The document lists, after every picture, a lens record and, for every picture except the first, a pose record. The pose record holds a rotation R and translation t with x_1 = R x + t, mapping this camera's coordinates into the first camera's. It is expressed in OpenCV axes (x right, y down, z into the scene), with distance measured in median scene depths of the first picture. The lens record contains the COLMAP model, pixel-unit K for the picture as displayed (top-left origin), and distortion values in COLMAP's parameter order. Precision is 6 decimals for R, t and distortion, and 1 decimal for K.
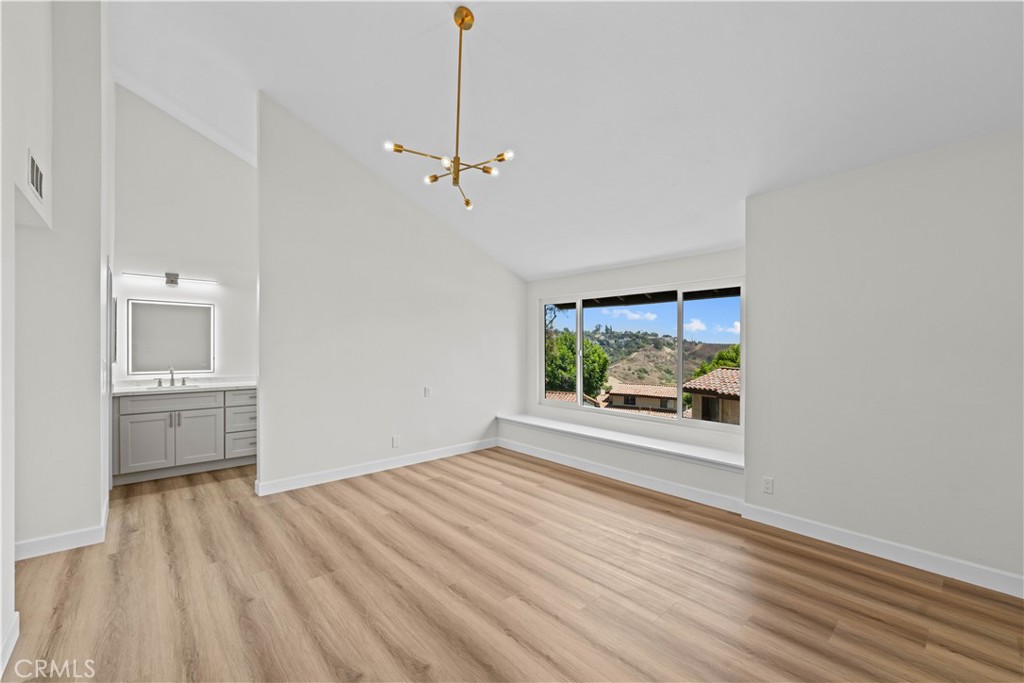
lens RADIAL K [[414.1, 0, 518.2], [0, 414.1, 349.6], [0, 0, 1]] dist [-0.000094, -0.001059]
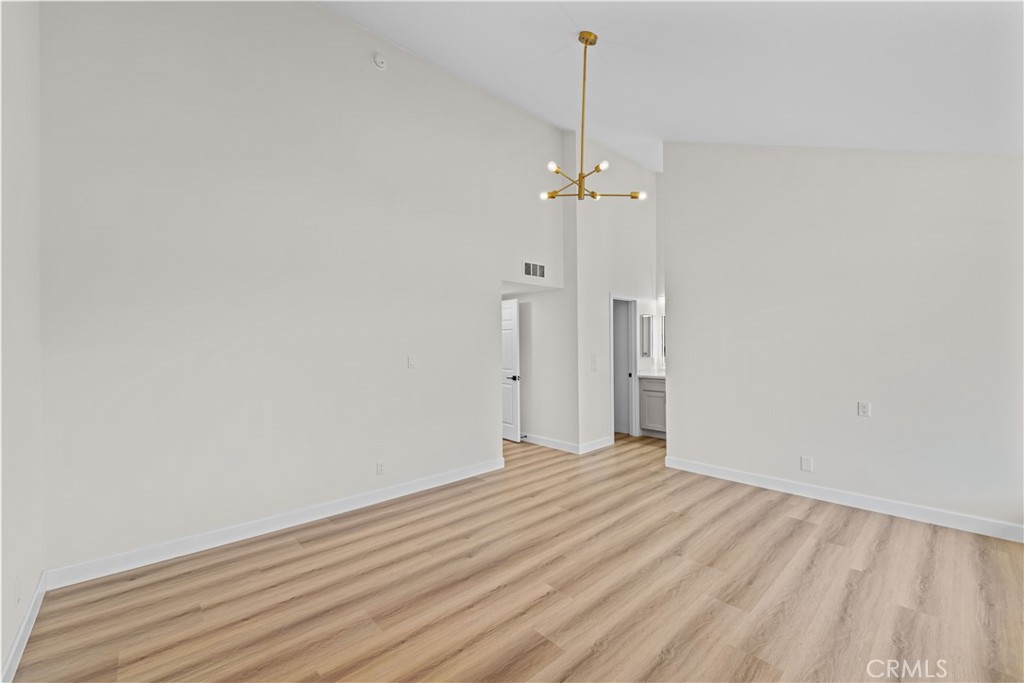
lens RADIAL K [[414.1, 0, 517.5], [0, 414.1, 336.4], [0, 0, 1]] dist [-0.000094, -0.001059]
pose [[0.014385, -0.022112, -0.999652, 0.668846], [0.000319, 0.999756, -0.022110, -0.008342], [0.999896, -0.000001, 0.014389, 0.577837]]
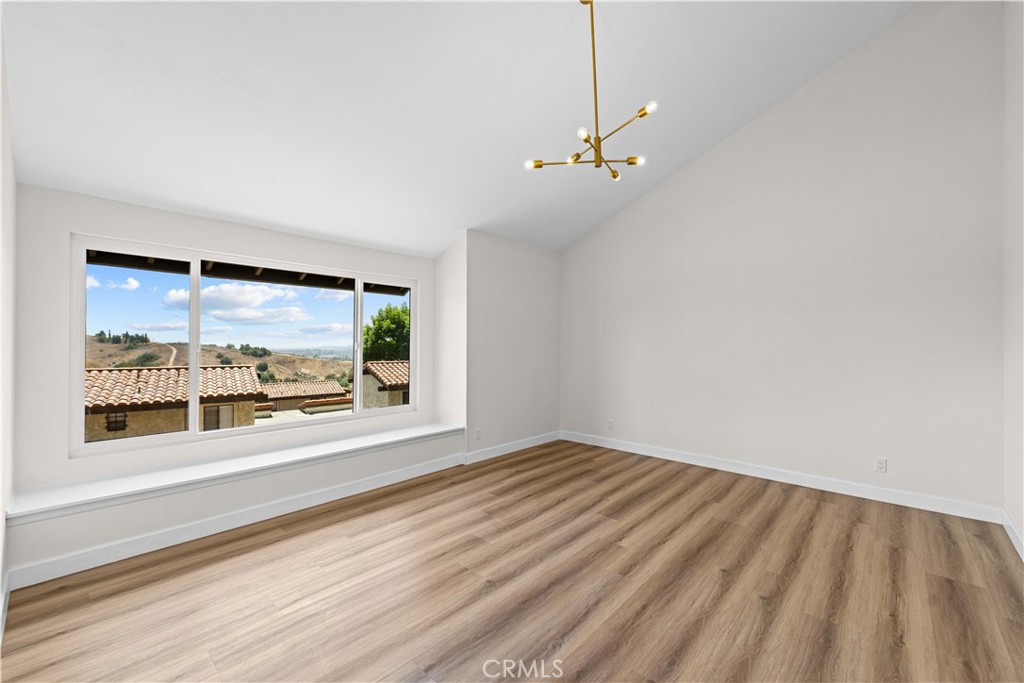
lens RADIAL K [[414.1, 0, 509.2], [0, 414.1, 345.9], [0, 0, 1]] dist [-0.000094, -0.001059]
pose [[-0.082056, -0.012868, 0.996545, -0.766120], [0.003758, 0.999906, 0.013221, -0.000920], [-0.996621, 0.004830, -0.082000, 0.912729]]
